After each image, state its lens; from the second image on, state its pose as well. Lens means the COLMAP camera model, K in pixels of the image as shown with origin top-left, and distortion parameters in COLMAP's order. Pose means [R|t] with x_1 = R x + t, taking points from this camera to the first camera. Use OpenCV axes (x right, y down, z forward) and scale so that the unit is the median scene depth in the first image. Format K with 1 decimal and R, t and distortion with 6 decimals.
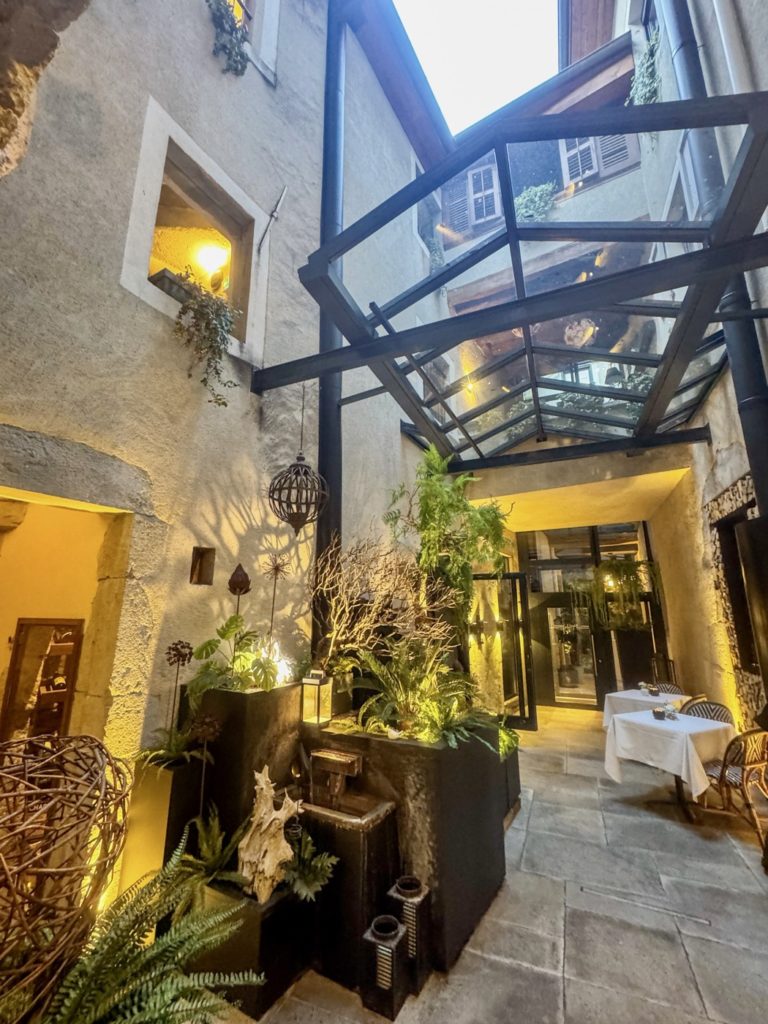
lens RADIAL K [[409.8, 0, 384.0], [0, 409.8, 512.0], [0, 0, 1]] dist [-0.001512, -0.000162]
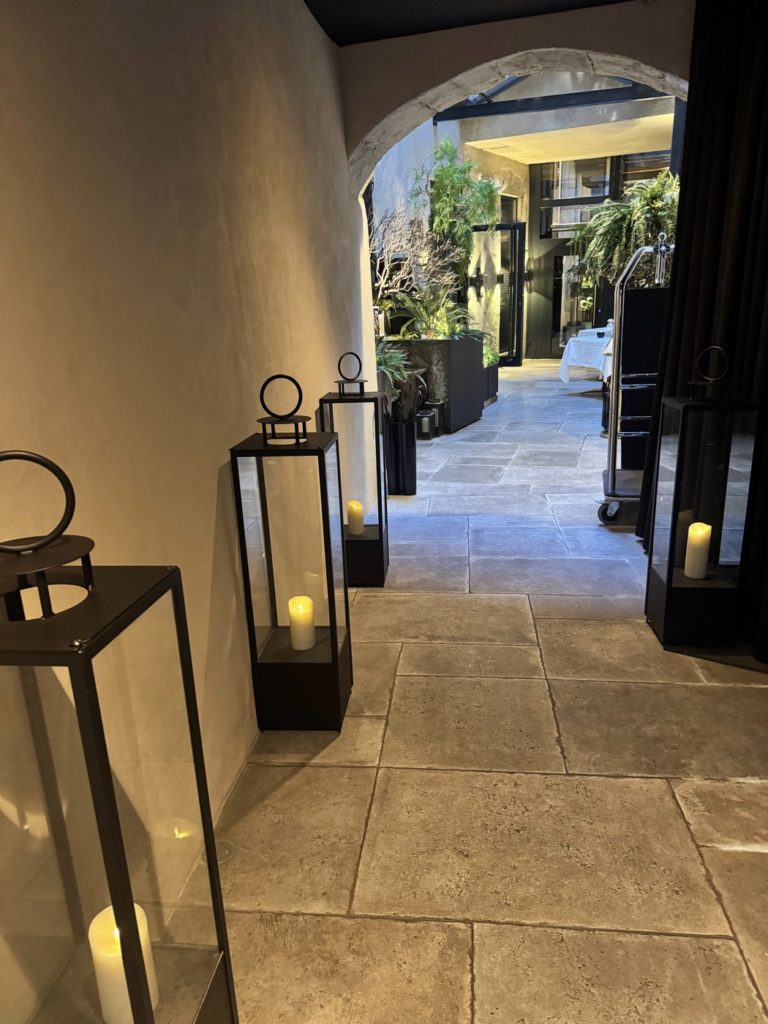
lens RADIAL K [[692.4, 0, 384.0], [0, 692.4, 512.0], [0, 0, 1]] dist [0.005897, -0.000574]
pose [[0.995865, -0.066276, 0.062134, -0.268732], [0.021820, 0.838424, 0.544582, -0.323789], [-0.088187, -0.540974, 0.836403, -1.332184]]
